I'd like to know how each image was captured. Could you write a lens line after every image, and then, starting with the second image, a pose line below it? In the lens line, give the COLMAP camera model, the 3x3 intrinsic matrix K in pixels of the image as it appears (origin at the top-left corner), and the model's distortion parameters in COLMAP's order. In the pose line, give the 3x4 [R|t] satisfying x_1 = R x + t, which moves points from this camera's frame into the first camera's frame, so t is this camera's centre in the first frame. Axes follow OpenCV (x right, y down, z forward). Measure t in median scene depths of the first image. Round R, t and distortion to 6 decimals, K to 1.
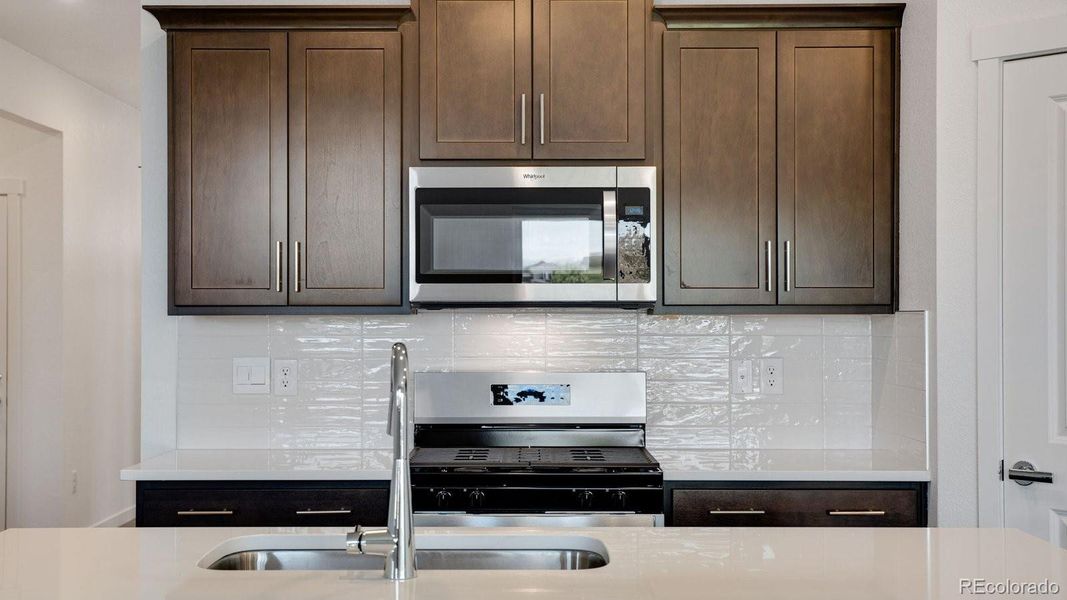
lens RADIAL K [[1346.6, 0, 535.0], [0, 1346.6, 309.6], [0, 0, 1]] dist [0.055120, 0.000000]
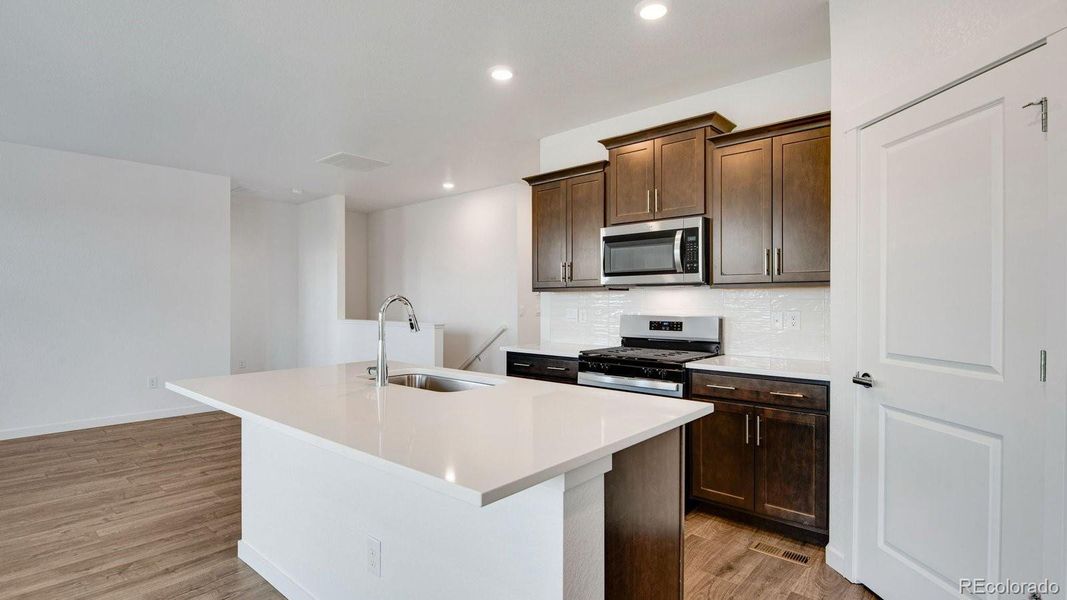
lens RADIAL K [[521.9, 0, 526.0], [0, 521.9, 301.1], [0, 0, 1]] dist [-0.007573, -0.005411]
pose [[0.741637, 0.000181, -0.670801, 0.418101], [0.004753, 0.999973, 0.005524, 0.017118], [0.670784, -0.007285, 0.741617, 0.225226]]
